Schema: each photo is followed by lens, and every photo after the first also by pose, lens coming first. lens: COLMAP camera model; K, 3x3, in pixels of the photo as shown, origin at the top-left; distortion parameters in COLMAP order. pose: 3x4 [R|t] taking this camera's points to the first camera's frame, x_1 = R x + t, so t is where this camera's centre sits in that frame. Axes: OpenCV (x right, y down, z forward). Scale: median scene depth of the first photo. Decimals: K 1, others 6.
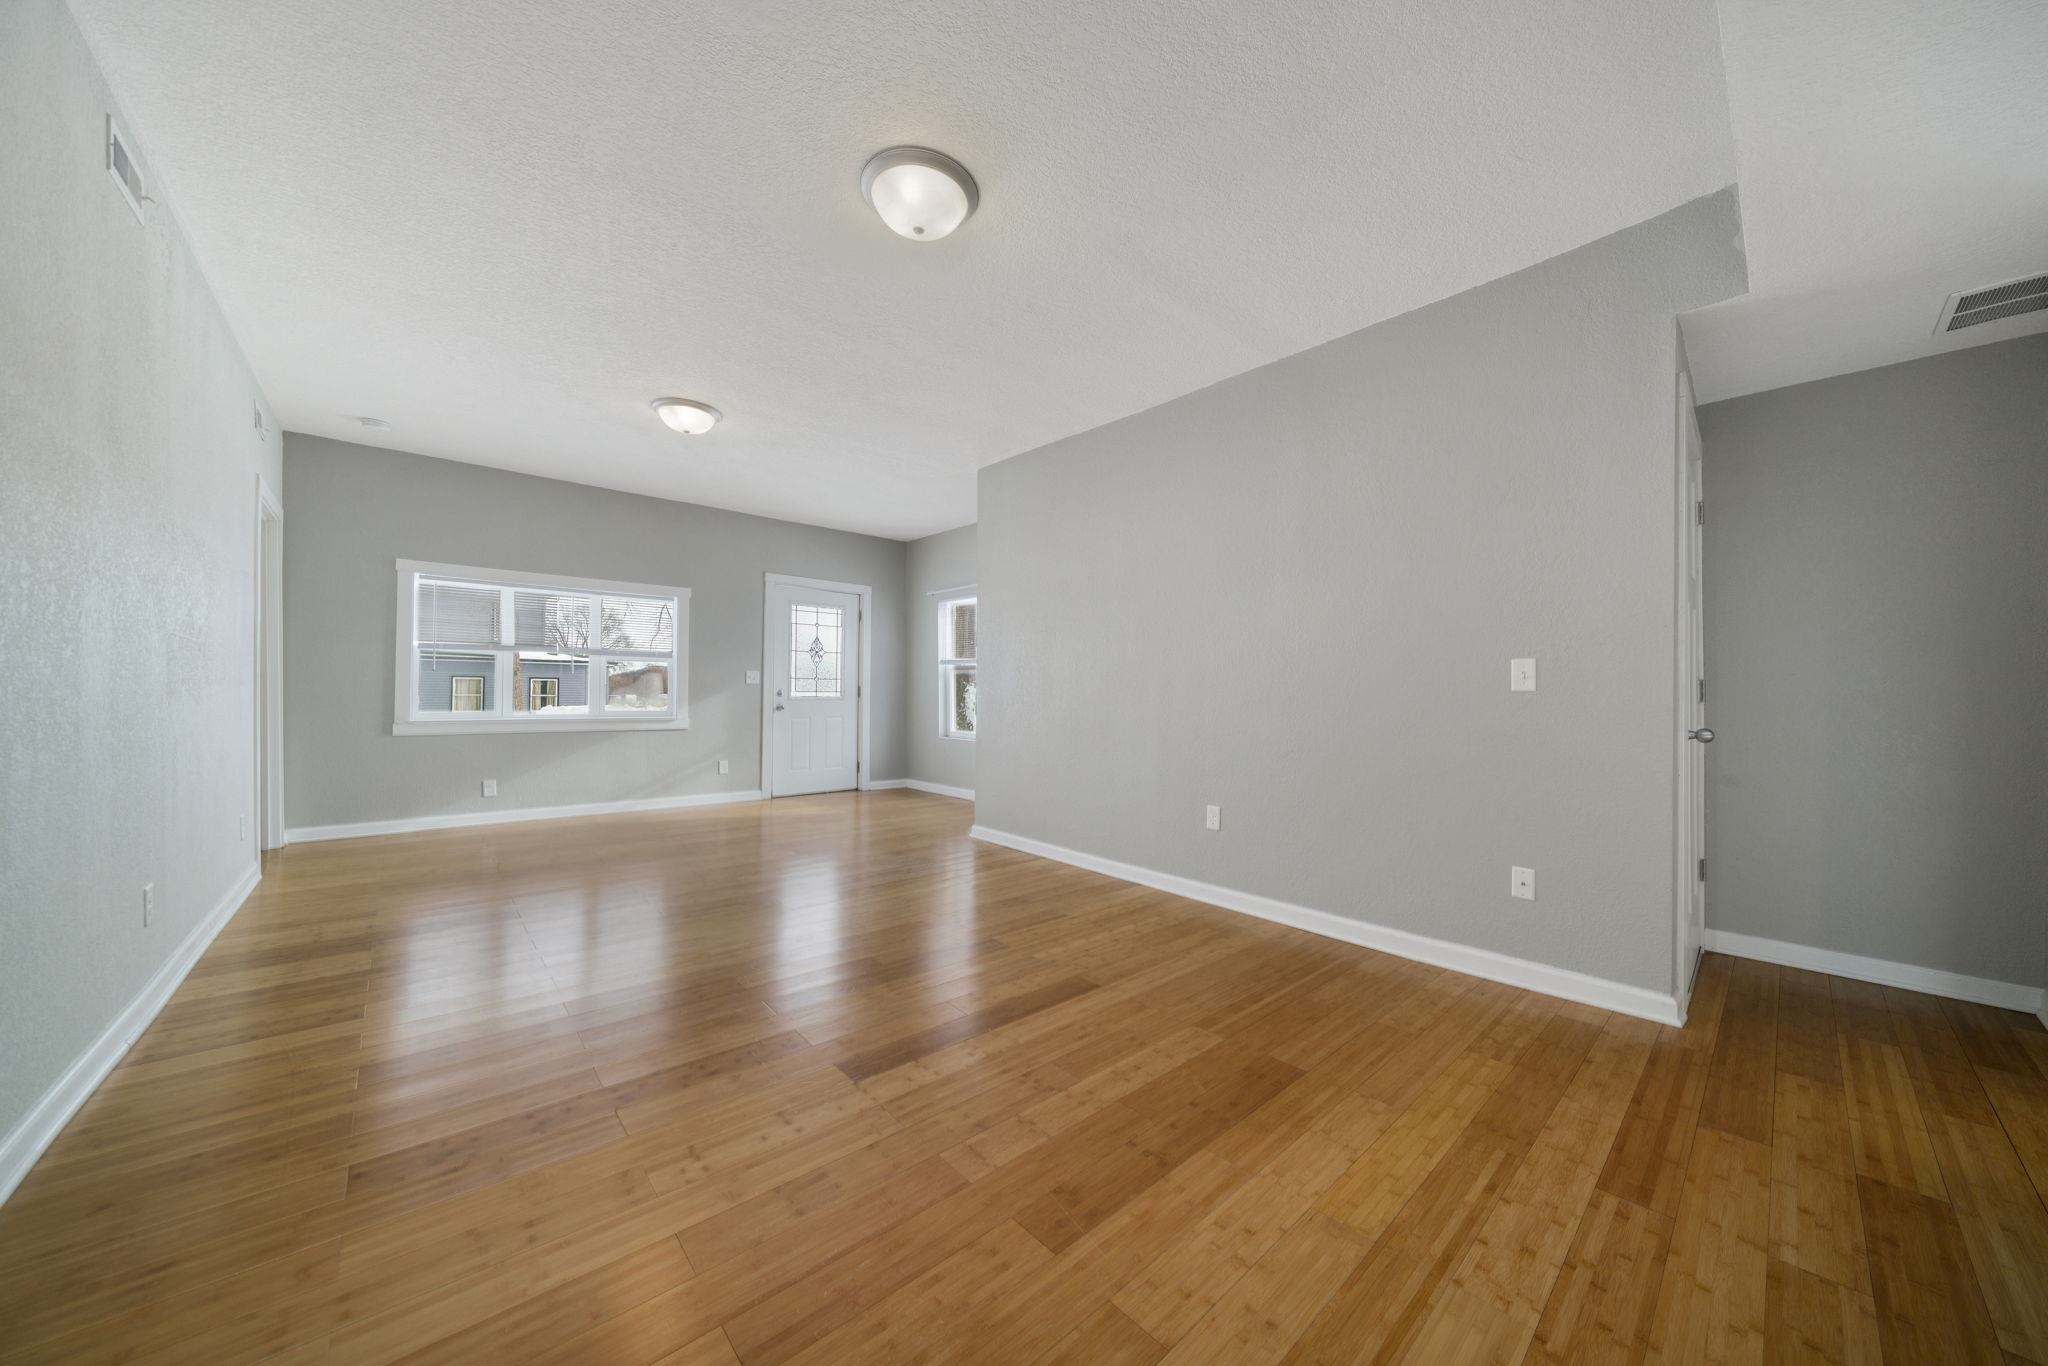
lens RADIAL K [[699.5, 0, 1034.8], [0, 699.5, 693.4], [0, 0, 1]] dist [-0.006182, 0.000327]
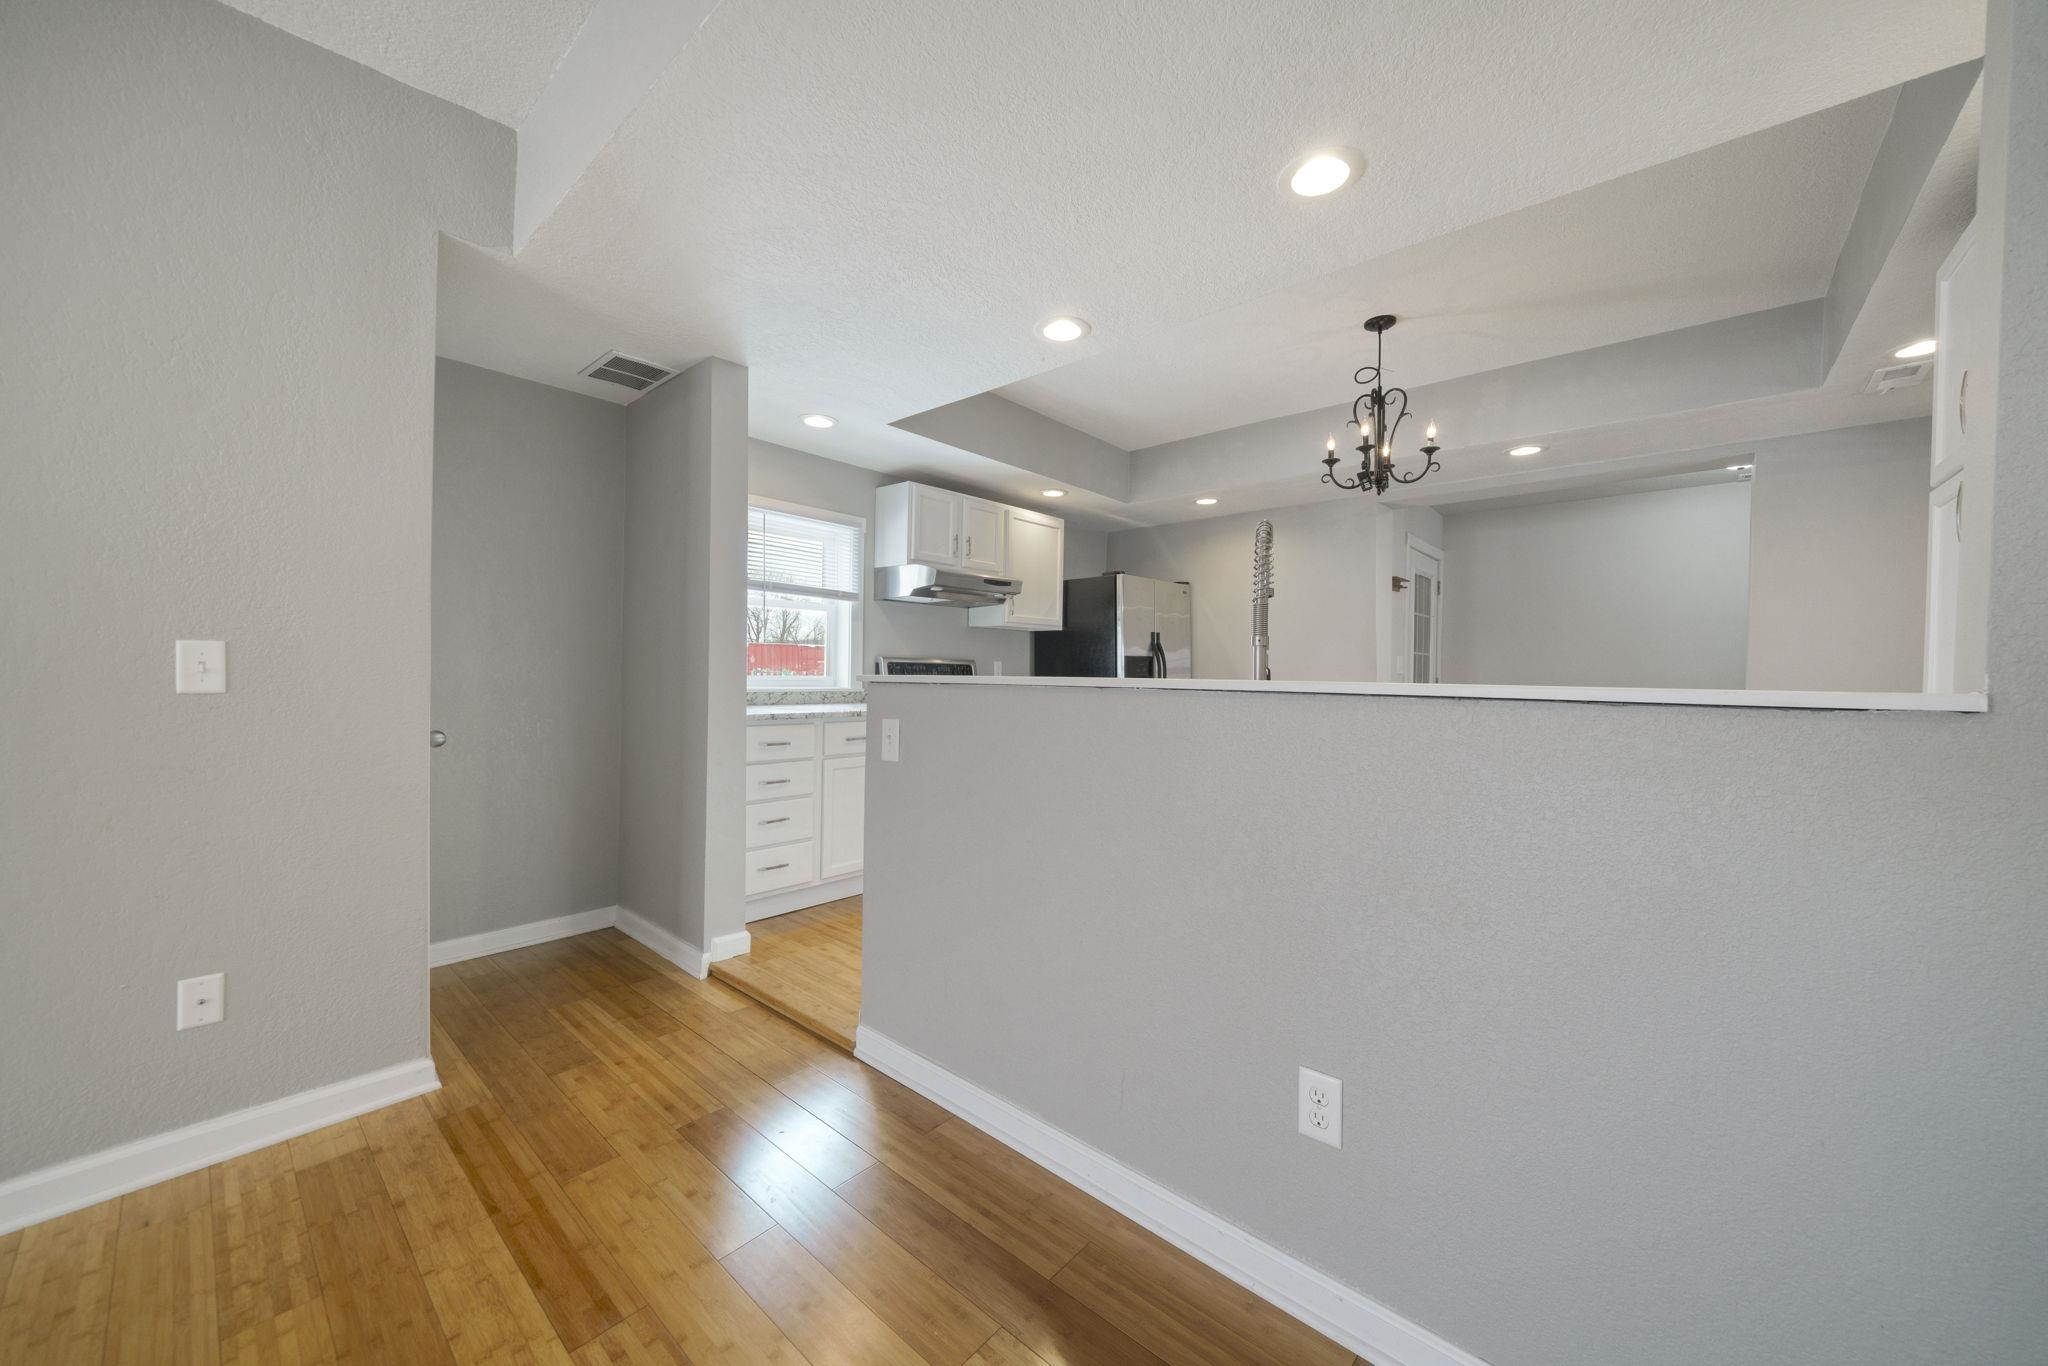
lens RADIAL K [[748.5, 0, 1020.7], [0, 748.5, 691.7], [0, 0, 1]] dist [0.001993, 0.000479]
pose [[-0.106223, -0.034518, 0.993743, -0.040390], [-0.019542, 0.999277, 0.032621, -0.047989], [-0.994150, -0.015955, -0.106820, 0.423817]]
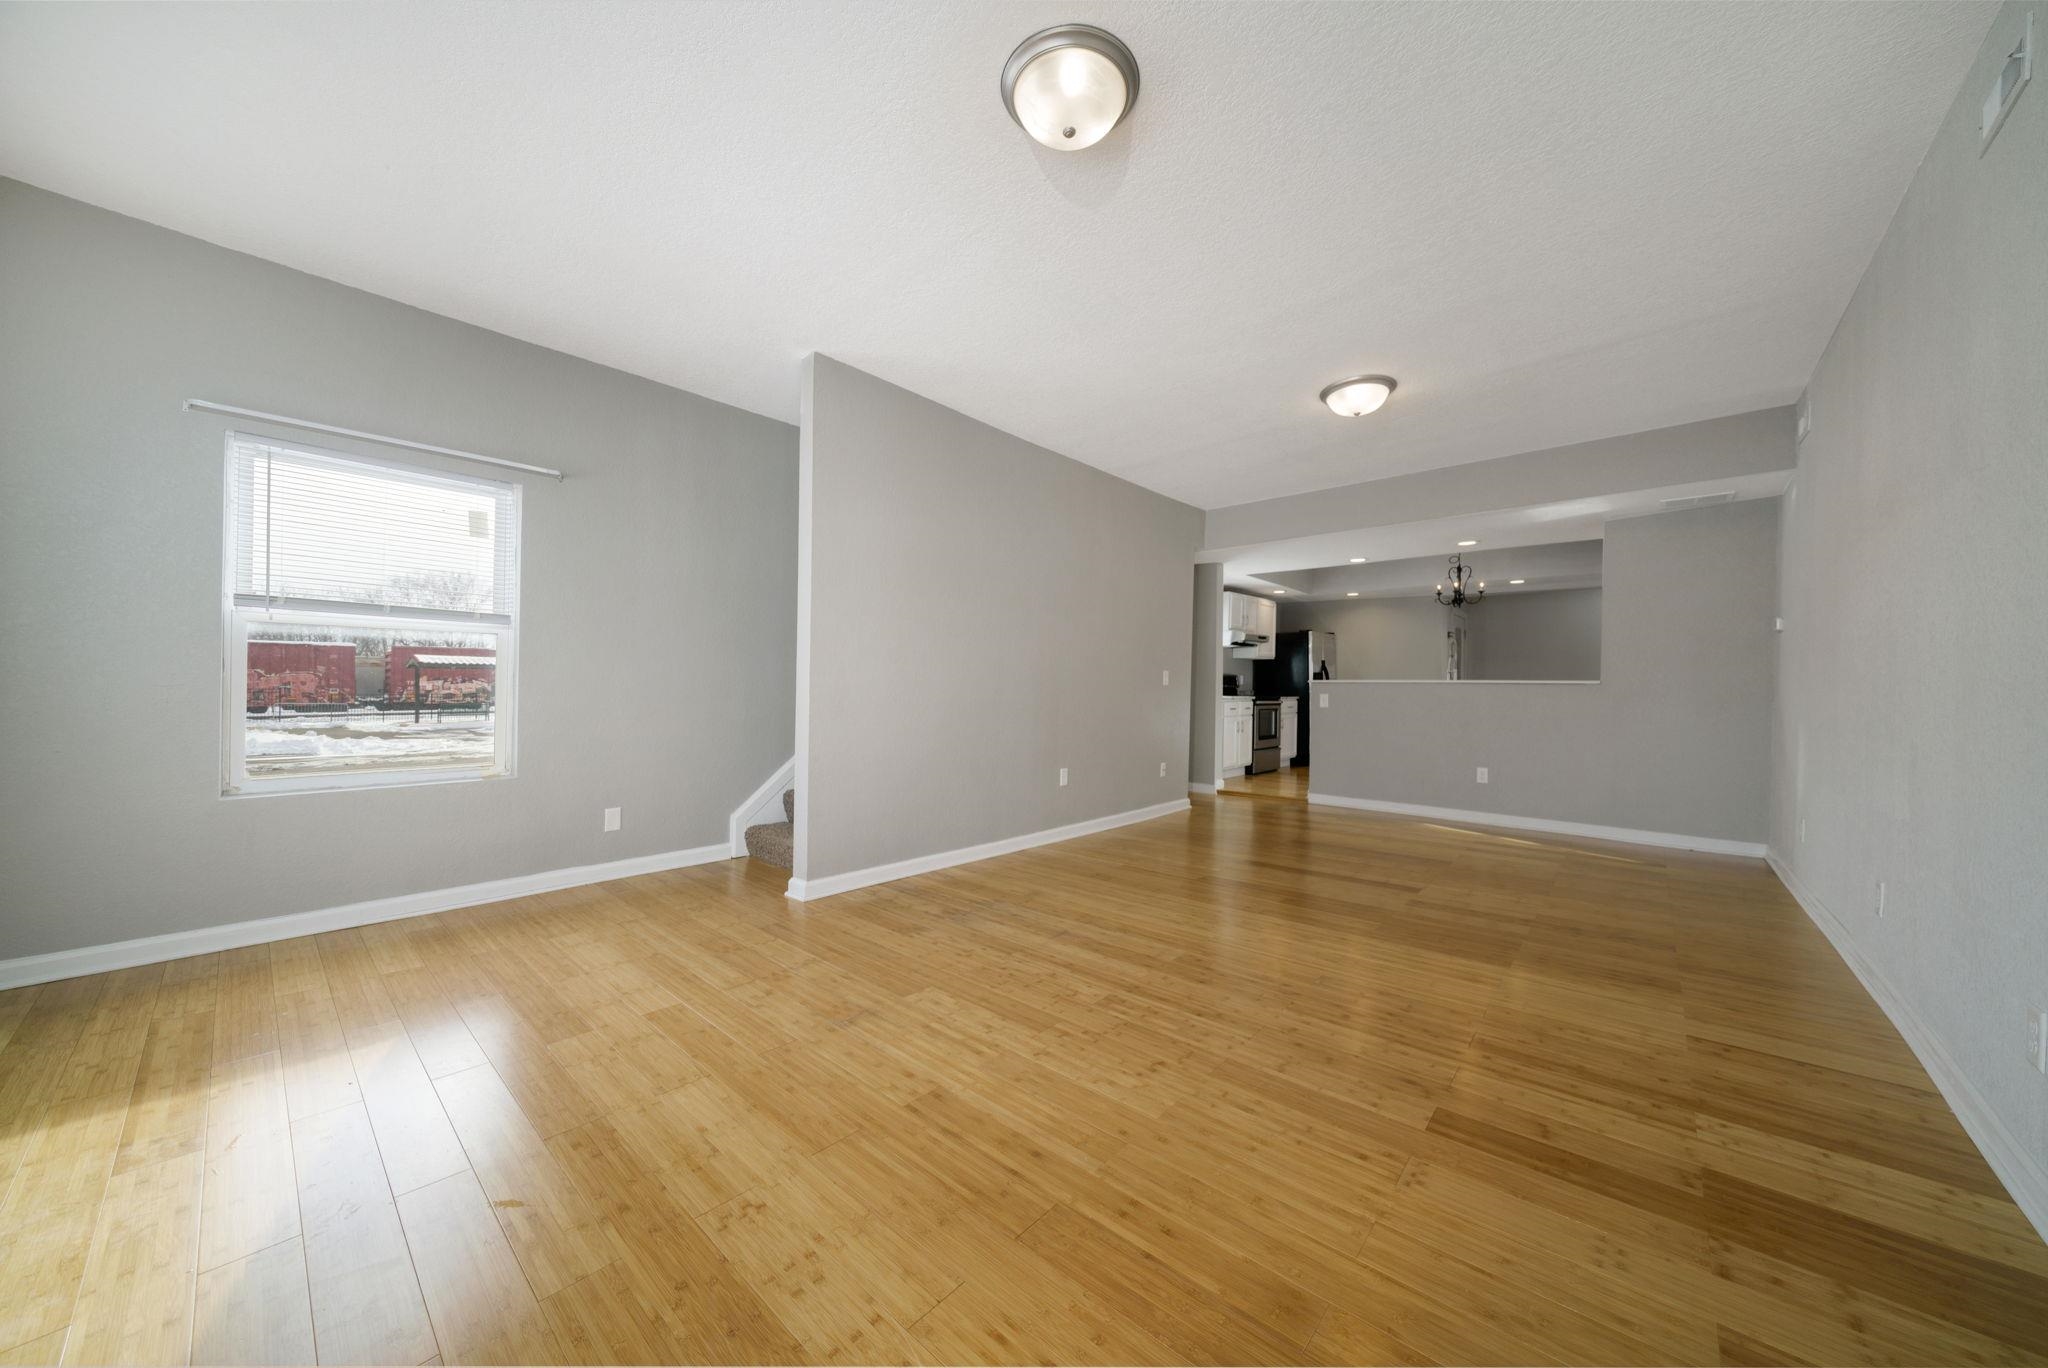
lens RADIAL K [[699.5, 0, 1024.1], [0, 699.5, 688.9], [0, 0, 1]] dist [-0.006182, 0.000327]
pose [[-0.102847, -0.016716, 0.994557, -1.887673], [-0.014155, 0.999782, 0.015340, -0.025850], [-0.994597, -0.012500, -0.103061, 2.096945]]
